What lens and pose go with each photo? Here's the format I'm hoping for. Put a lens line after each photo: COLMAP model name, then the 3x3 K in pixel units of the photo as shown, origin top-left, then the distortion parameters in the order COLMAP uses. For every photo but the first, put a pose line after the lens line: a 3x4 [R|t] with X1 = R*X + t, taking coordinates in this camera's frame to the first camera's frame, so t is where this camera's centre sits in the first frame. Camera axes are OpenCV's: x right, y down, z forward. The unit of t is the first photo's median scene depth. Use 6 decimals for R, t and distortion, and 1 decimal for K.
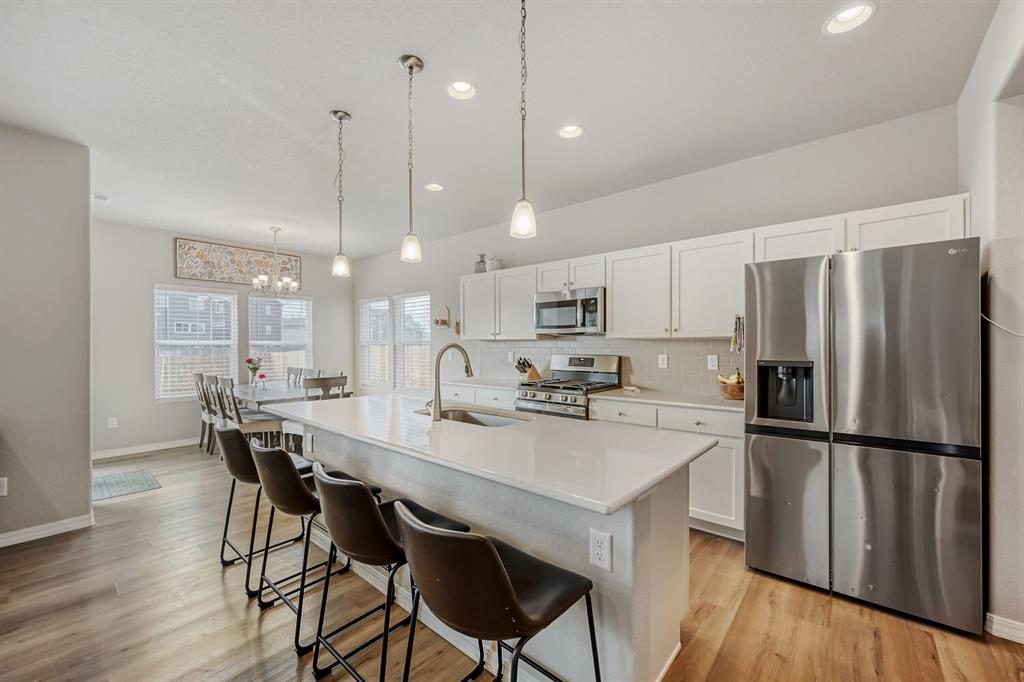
lens RADIAL K [[405.0, 0, 512.3], [0, 405.0, 347.2], [0, 0, 1]] dist [-0.000066, 0.000775]
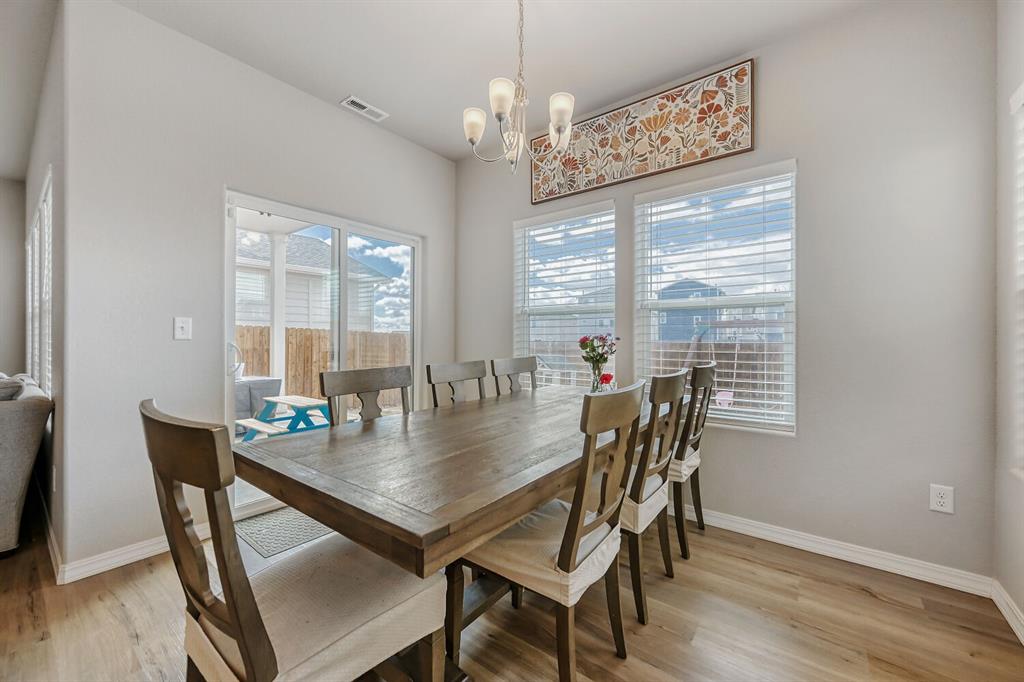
lens RADIAL K [[405.0, 0, 505.1], [0, 405.0, 336.1], [0, 0, 1]] dist [-0.000066, 0.000775]
pose [[0.043855, 0.003200, -0.999033, -0.225535], [-0.002059, 0.999993, 0.003112, 0.030014], [0.999036, 0.001920, 0.043861, 0.994500]]
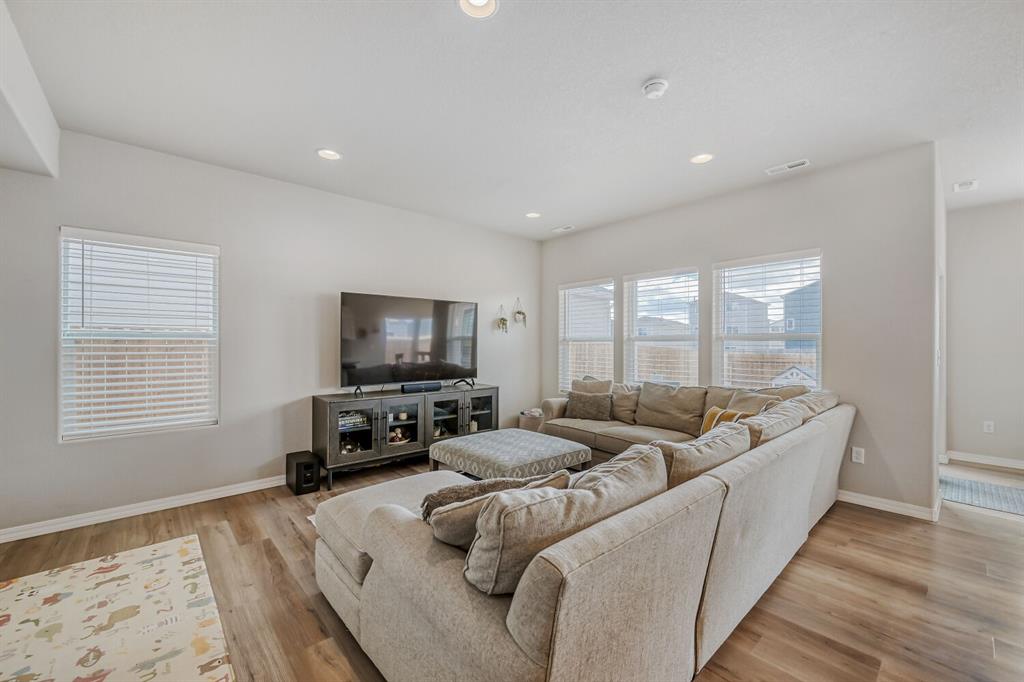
lens RADIAL K [[405.0, 0, 514.8], [0, 405.0, 342.0], [0, 0, 1]] dist [-0.000066, 0.000775]
pose [[-0.130438, -0.005332, -0.991442, 0.048714], [-0.003617, 0.999981, -0.004902, 0.006363], [0.991450, 0.002946, -0.130455, 0.067938]]
